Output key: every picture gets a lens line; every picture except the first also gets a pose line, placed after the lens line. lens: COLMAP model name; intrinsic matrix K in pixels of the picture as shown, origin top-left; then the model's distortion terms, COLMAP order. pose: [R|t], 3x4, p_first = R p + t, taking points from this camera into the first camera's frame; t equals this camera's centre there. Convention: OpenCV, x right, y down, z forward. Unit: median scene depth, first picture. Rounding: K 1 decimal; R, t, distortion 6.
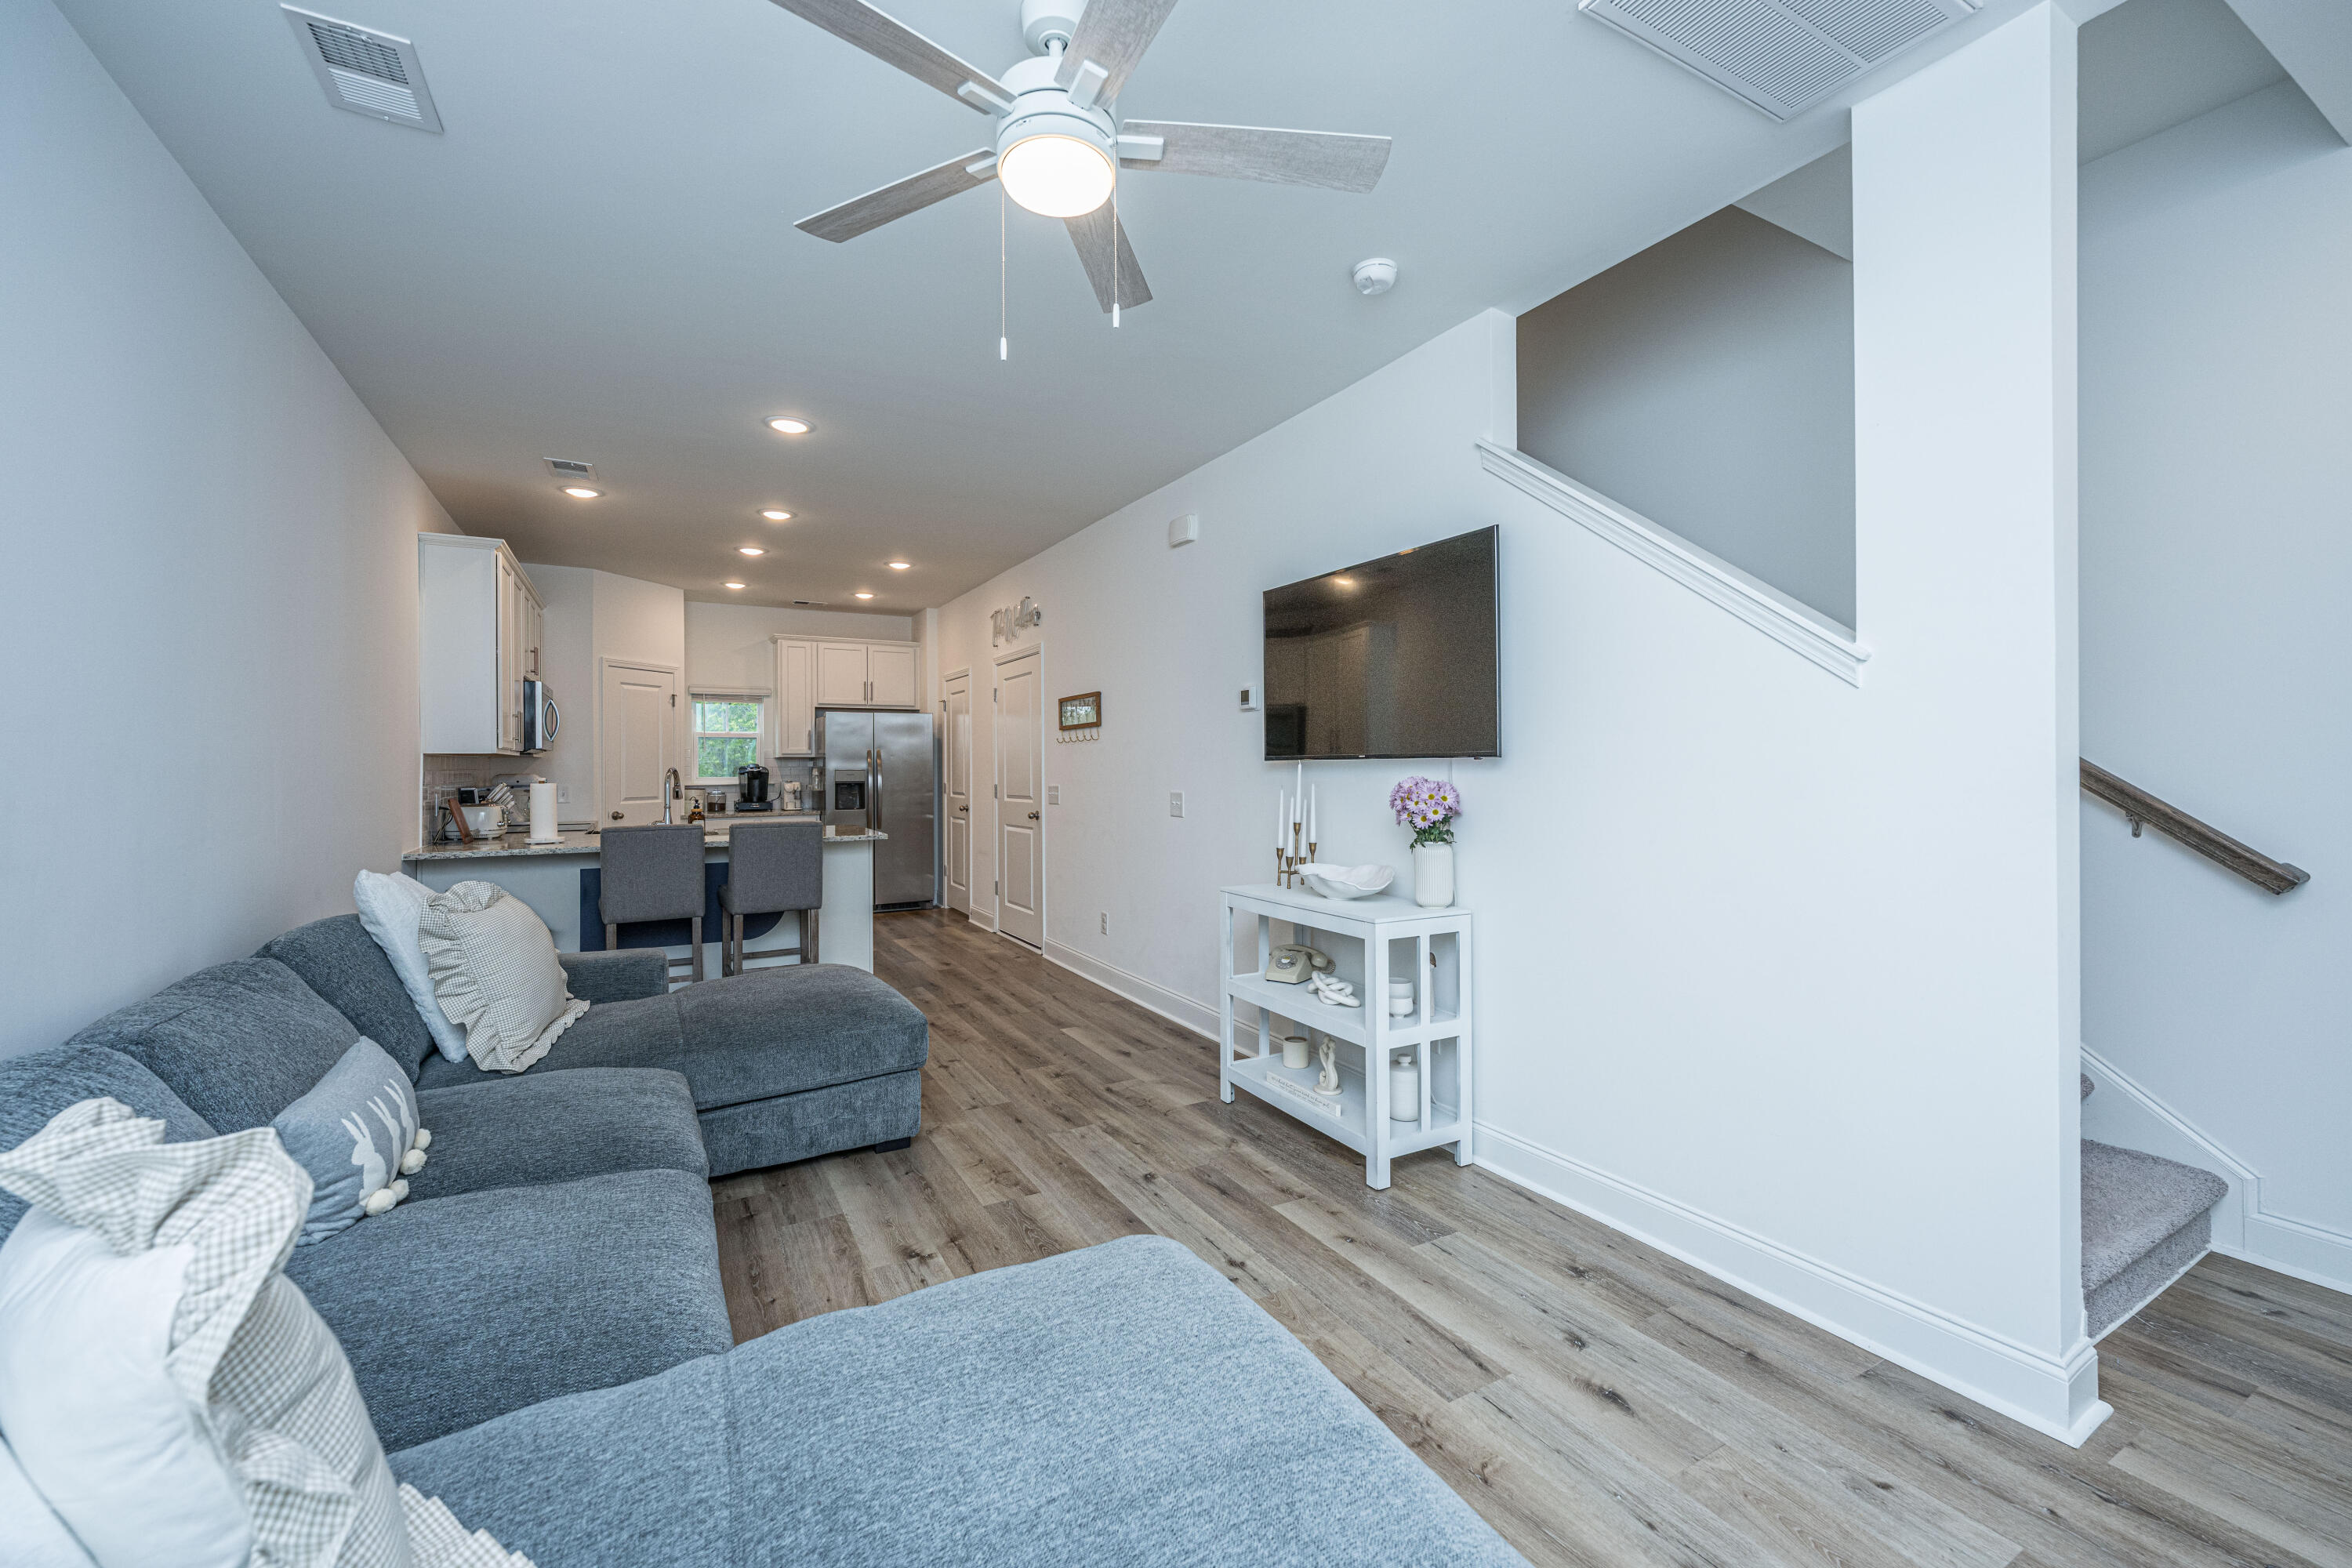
lens RADIAL K [[942.0, 0, 1180.2], [0, 942.0, 763.4], [0, 0, 1]] dist [-0.002818, 0.000384]
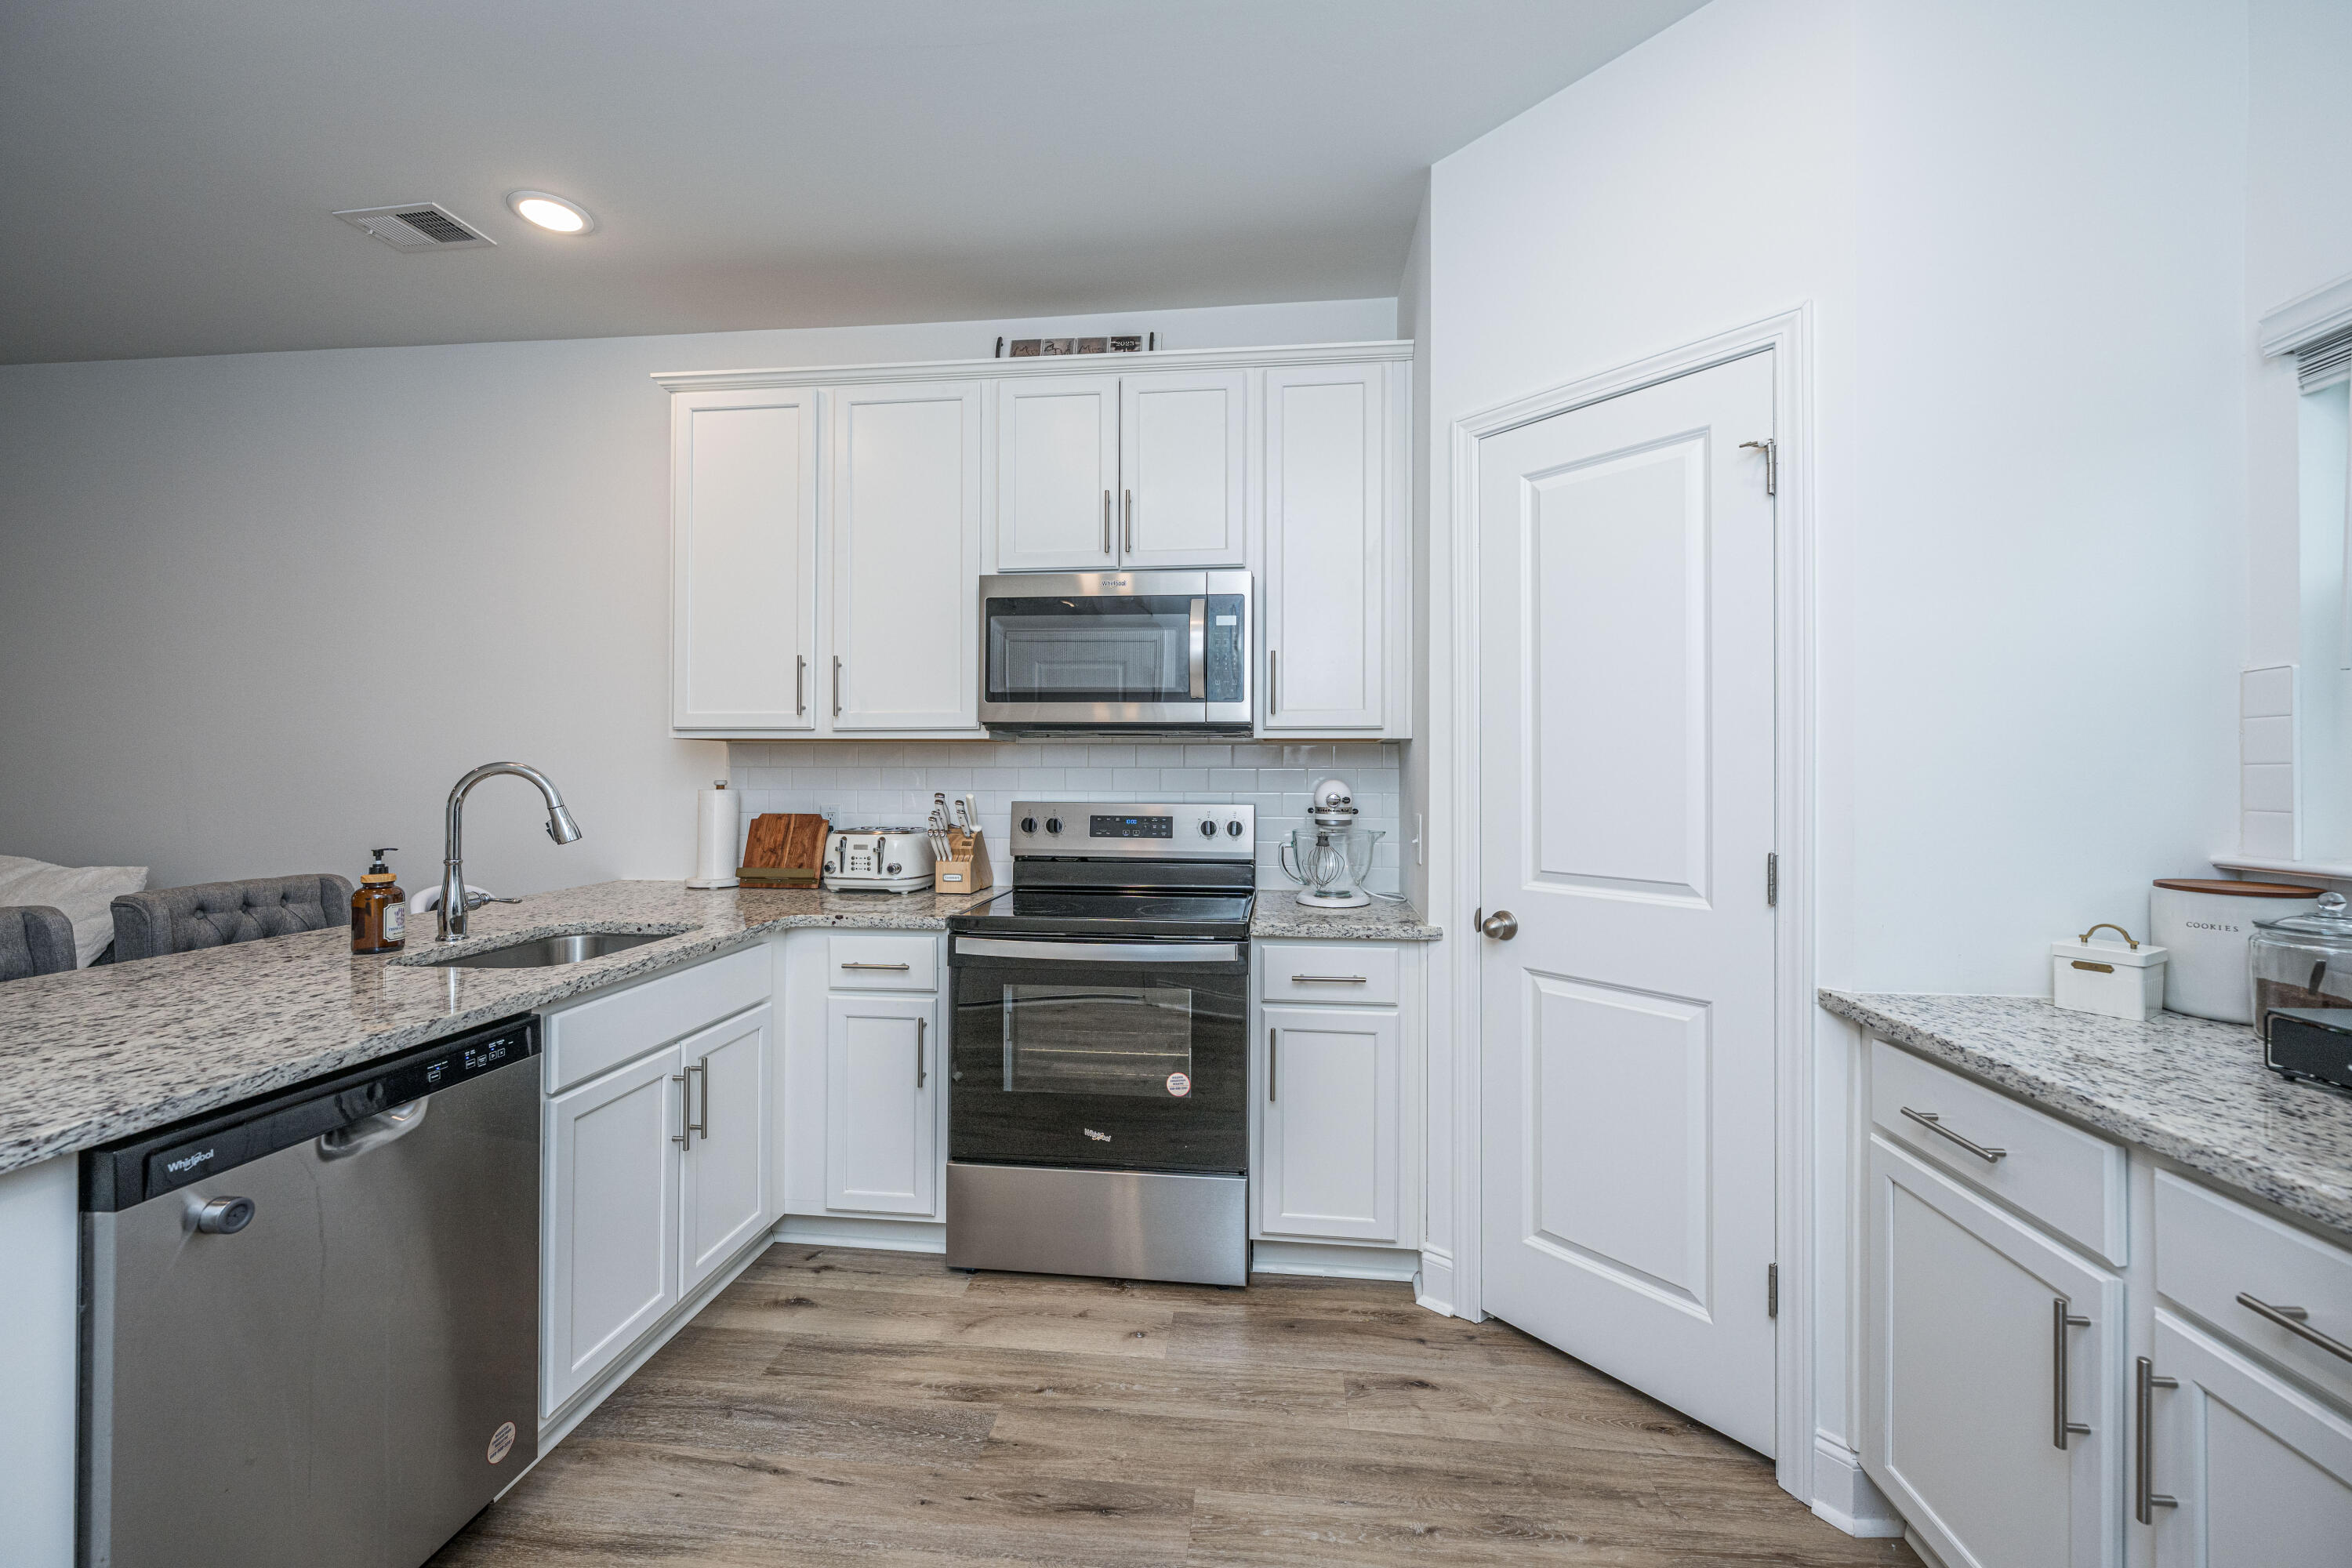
lens RADIAL K [[942.0, 0, 1180.2], [0, 942.0, 763.4], [0, 0, 1]] dist [-0.002818, 0.000384]
pose [[-0.581721, -0.002176, -0.813385, -0.522339], [0.000301, 0.999996, -0.002891, 0.008019], [0.813388, -0.001927, -0.581718, 1.934172]]
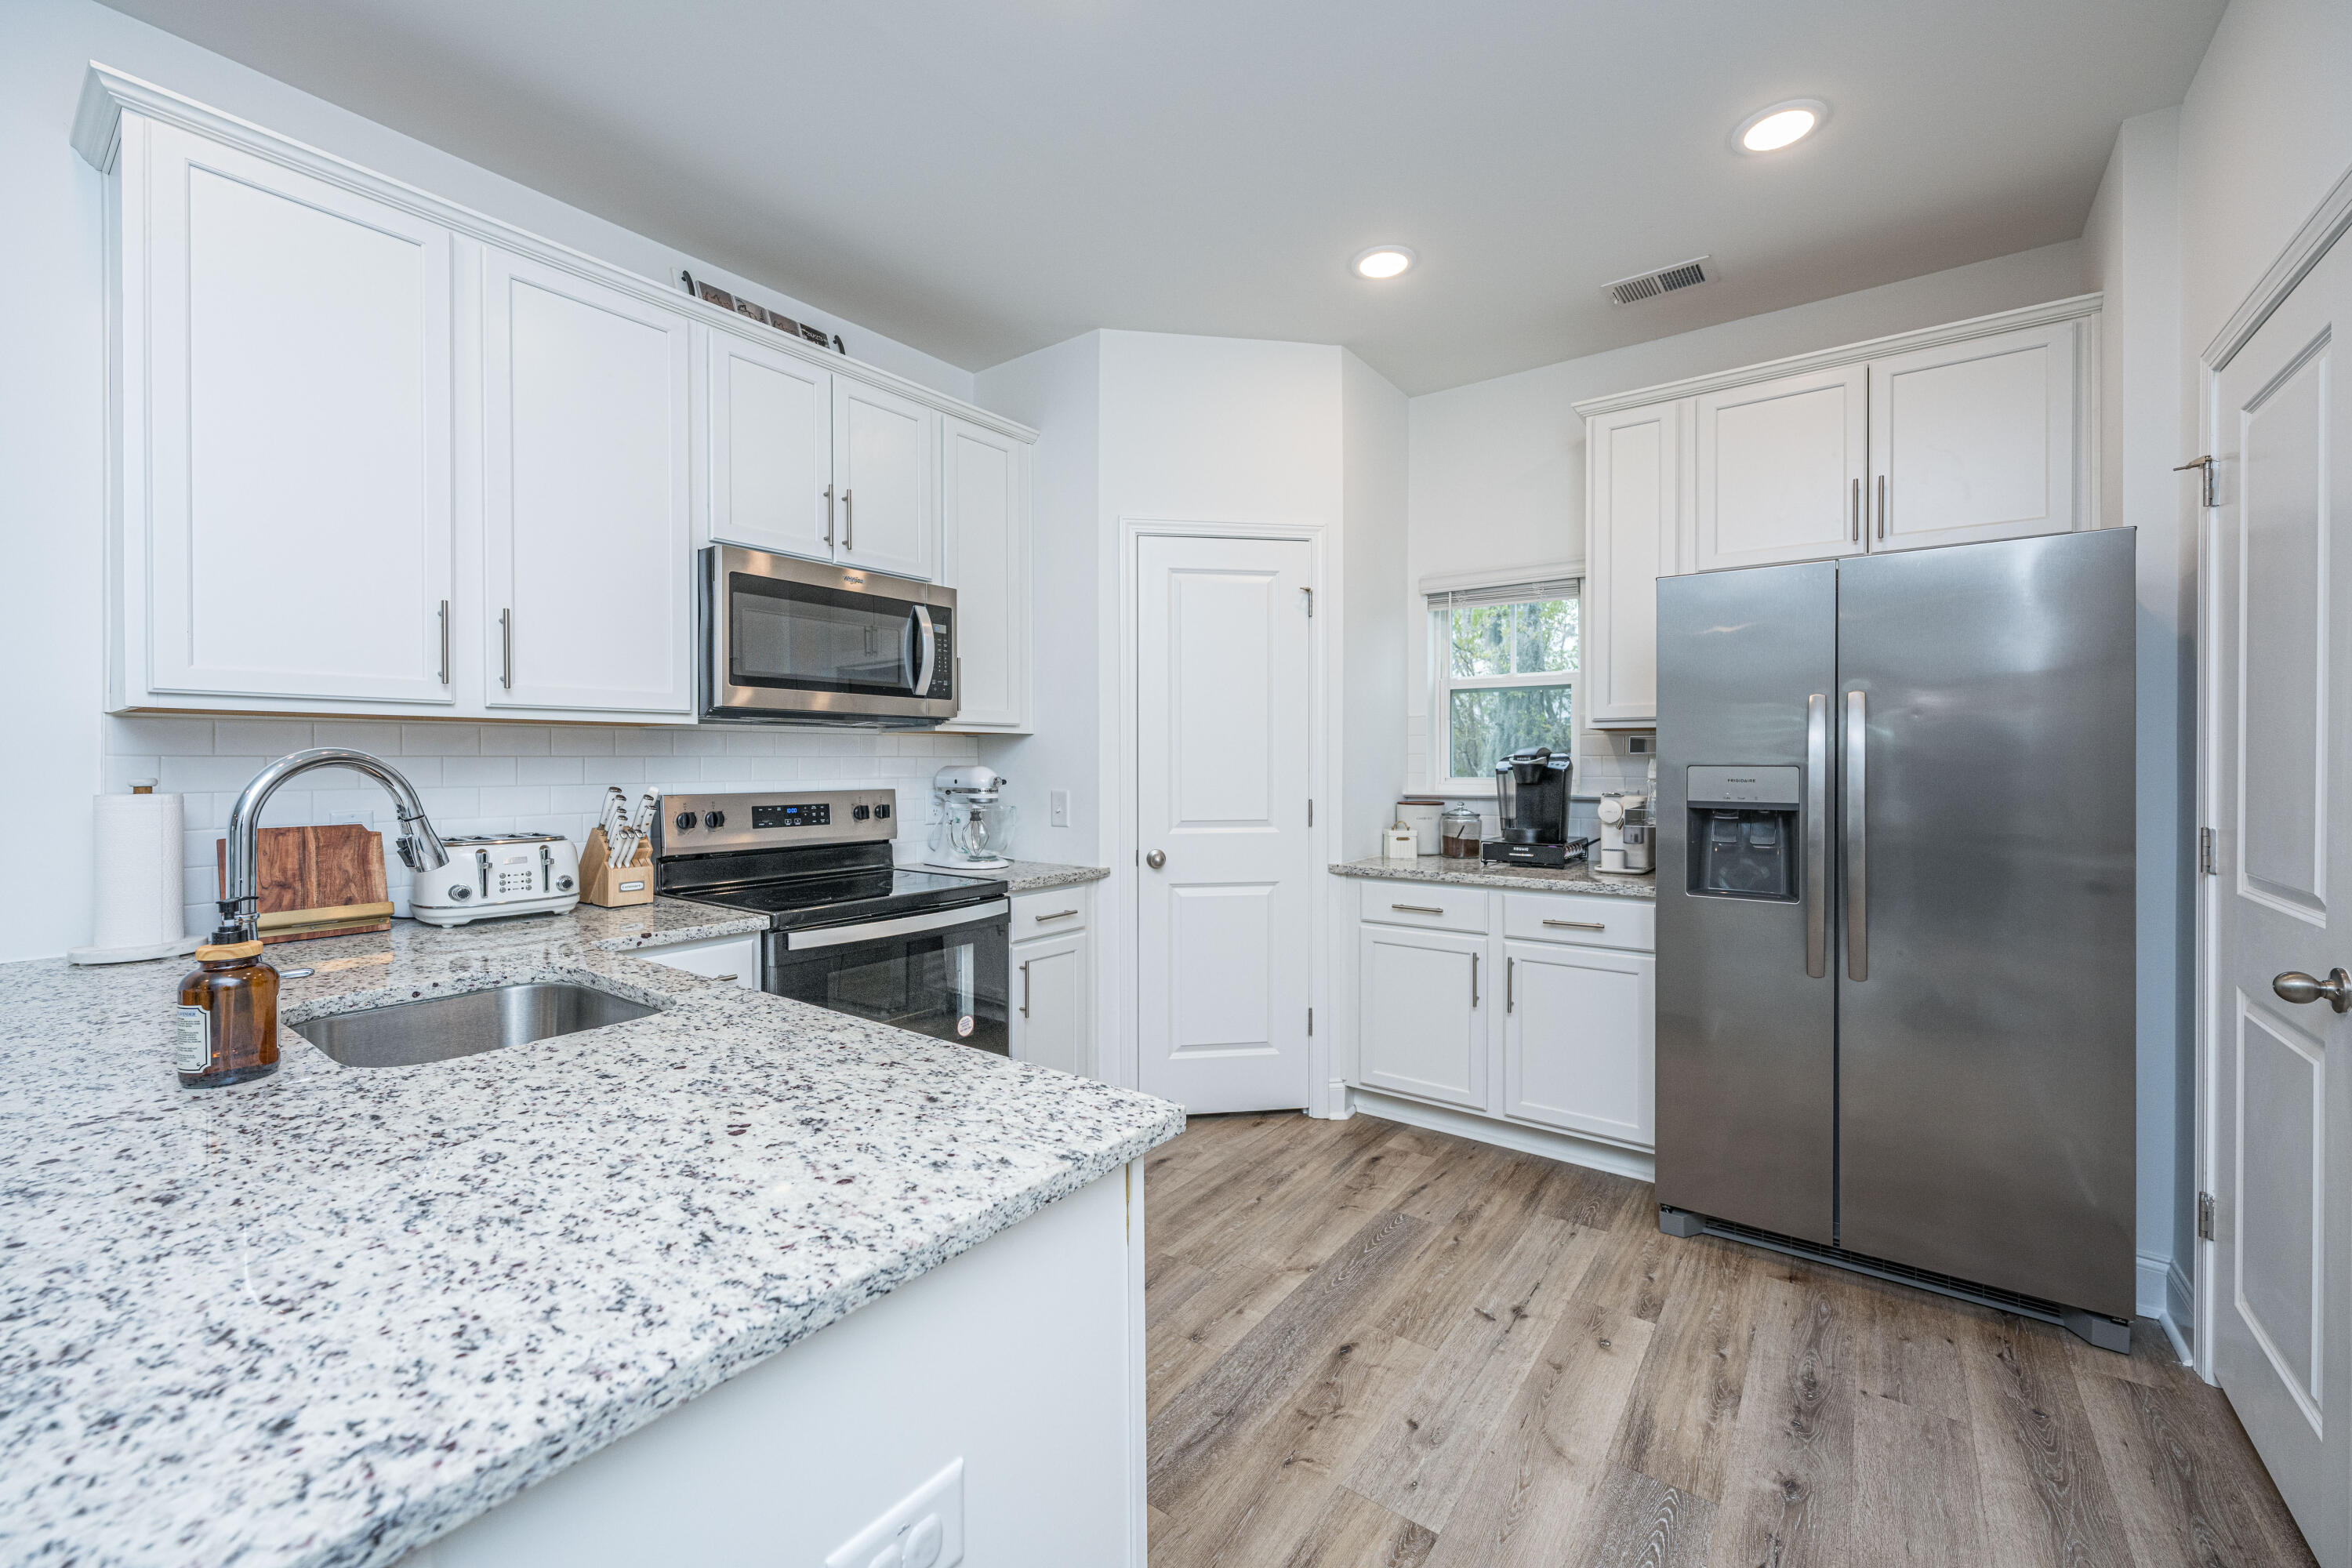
lens RADIAL K [[942.0, 0, 1180.2], [0, 942.0, 763.4], [0, 0, 1]] dist [-0.002818, 0.000384]
pose [[0.408981, 0.008585, -0.912502, -0.309647], [-0.000613, 0.999958, 0.009133, 0.007876], [0.912543, -0.003176, 0.408969, 1.458351]]
